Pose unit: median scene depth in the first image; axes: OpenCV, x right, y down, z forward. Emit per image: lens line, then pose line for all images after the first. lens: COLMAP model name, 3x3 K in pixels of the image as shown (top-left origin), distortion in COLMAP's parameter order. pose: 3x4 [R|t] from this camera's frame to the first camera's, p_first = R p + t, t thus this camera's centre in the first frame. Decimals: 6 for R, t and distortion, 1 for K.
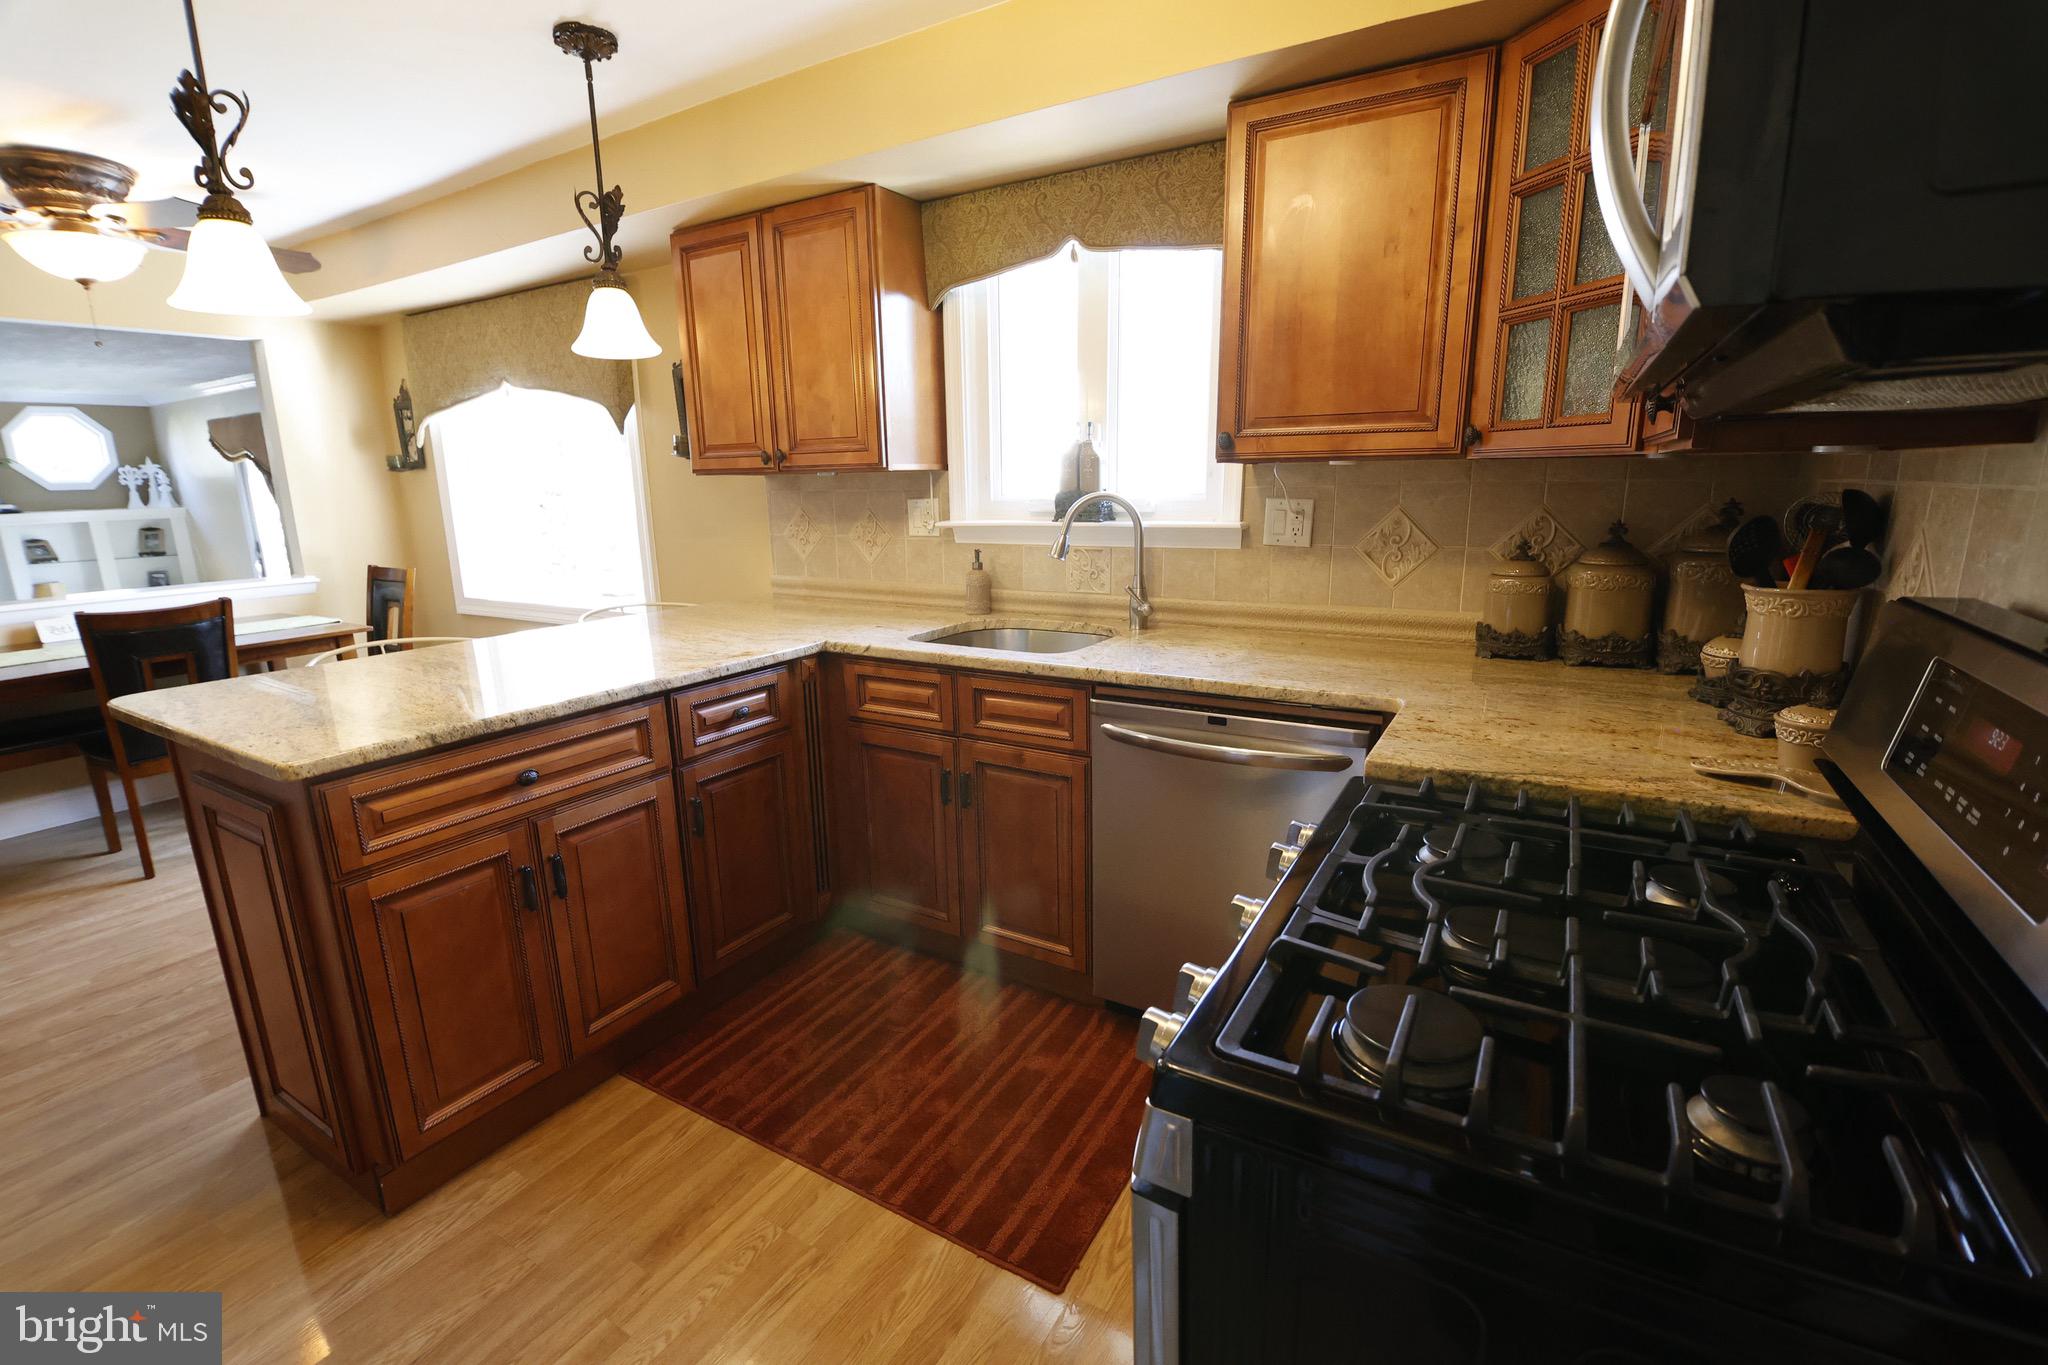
lens RADIAL K [[888.7, 0, 1028.6], [0, 888.7, 690.6], [0, 0, 1]] dist [-0.009332, -0.006640]
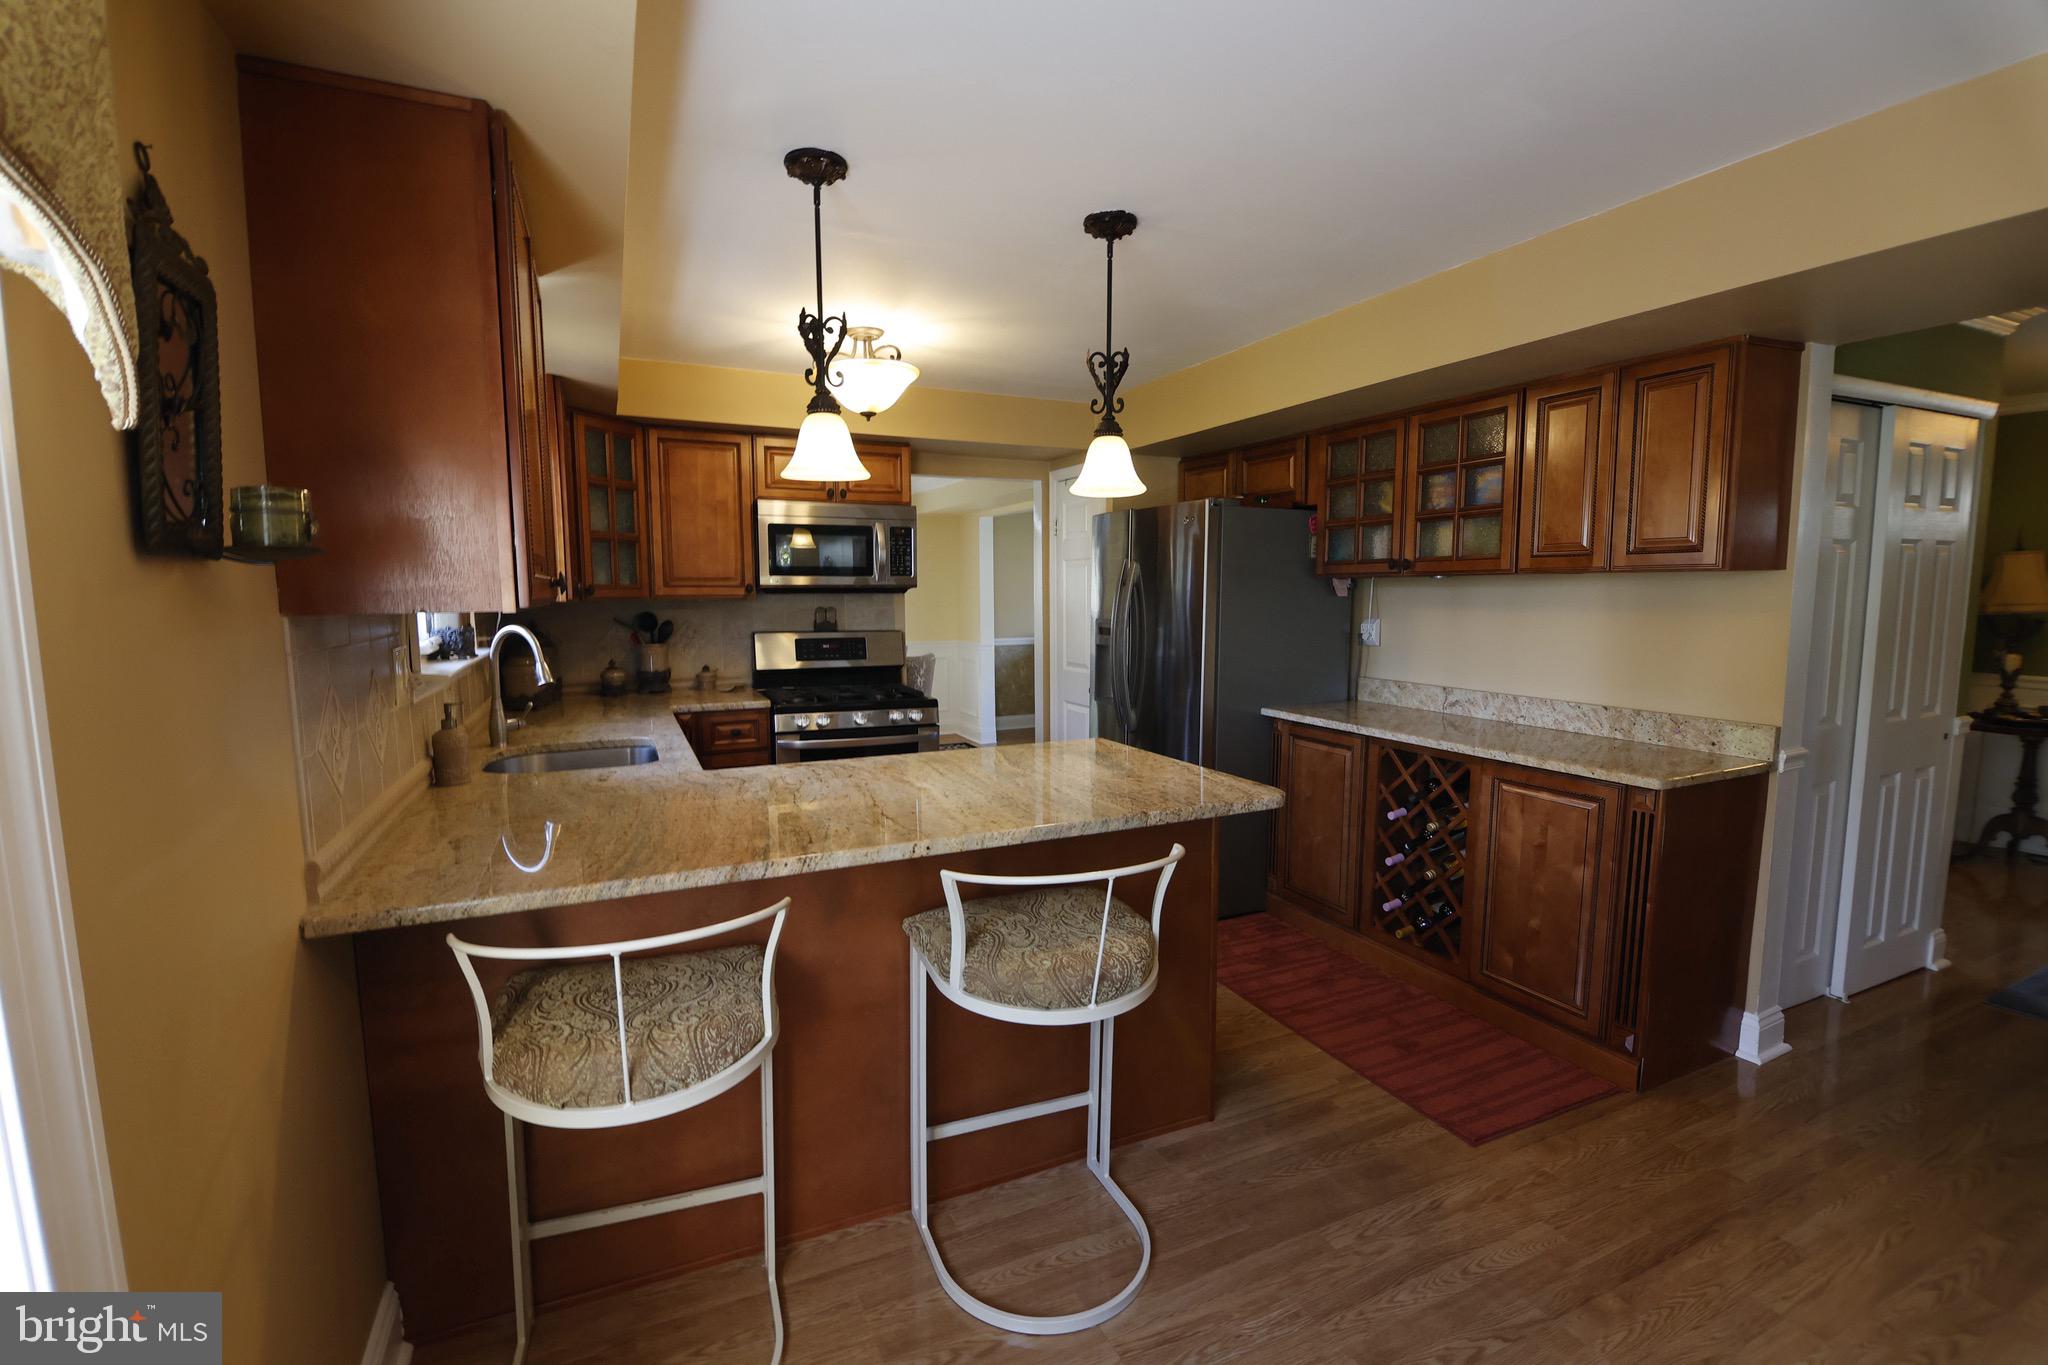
lens RADIAL K [[888.7, 0, 1010.9], [0, 888.7, 680.0], [0, 0, 1]] dist [-0.009332, -0.006640]
pose [[-0.819676, -0.037784, 0.571580, -0.991560], [0.150579, 0.948518, 0.278640, -0.348531], [-0.552682, 0.314462, -0.771788, 1.426746]]
